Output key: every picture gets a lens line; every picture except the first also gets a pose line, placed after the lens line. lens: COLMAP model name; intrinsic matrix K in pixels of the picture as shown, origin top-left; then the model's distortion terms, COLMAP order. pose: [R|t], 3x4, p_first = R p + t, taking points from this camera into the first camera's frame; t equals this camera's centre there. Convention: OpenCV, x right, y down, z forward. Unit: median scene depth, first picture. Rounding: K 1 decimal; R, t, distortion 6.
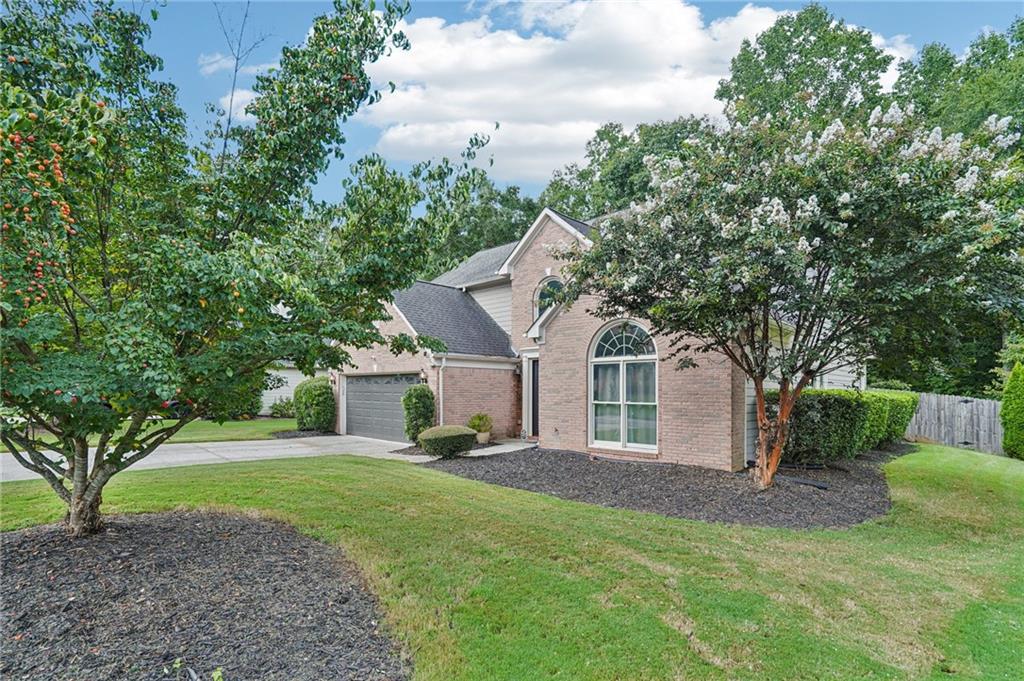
lens RADIAL K [[481.3, 0, 511.8], [0, 481.3, 392.1], [0, 0, 1]] dist [0.000808, 0.000144]
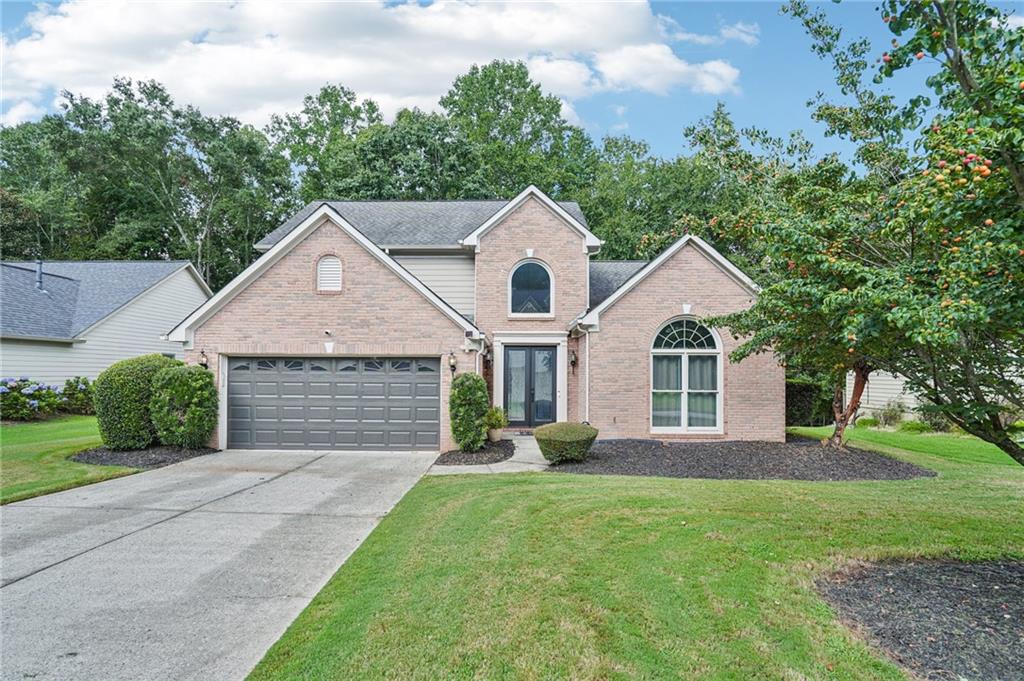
lens RADIAL K [[469.2, 0, 512.1], [0, 469.2, 370.6], [0, 0, 1]] dist [0.001876, 0.000171]
pose [[0.733396, 0.001817, 0.679800, -0.760629], [-0.000235, 0.999997, -0.002420, -0.020783], [-0.679802, 0.001615, 0.733394, 0.457622]]
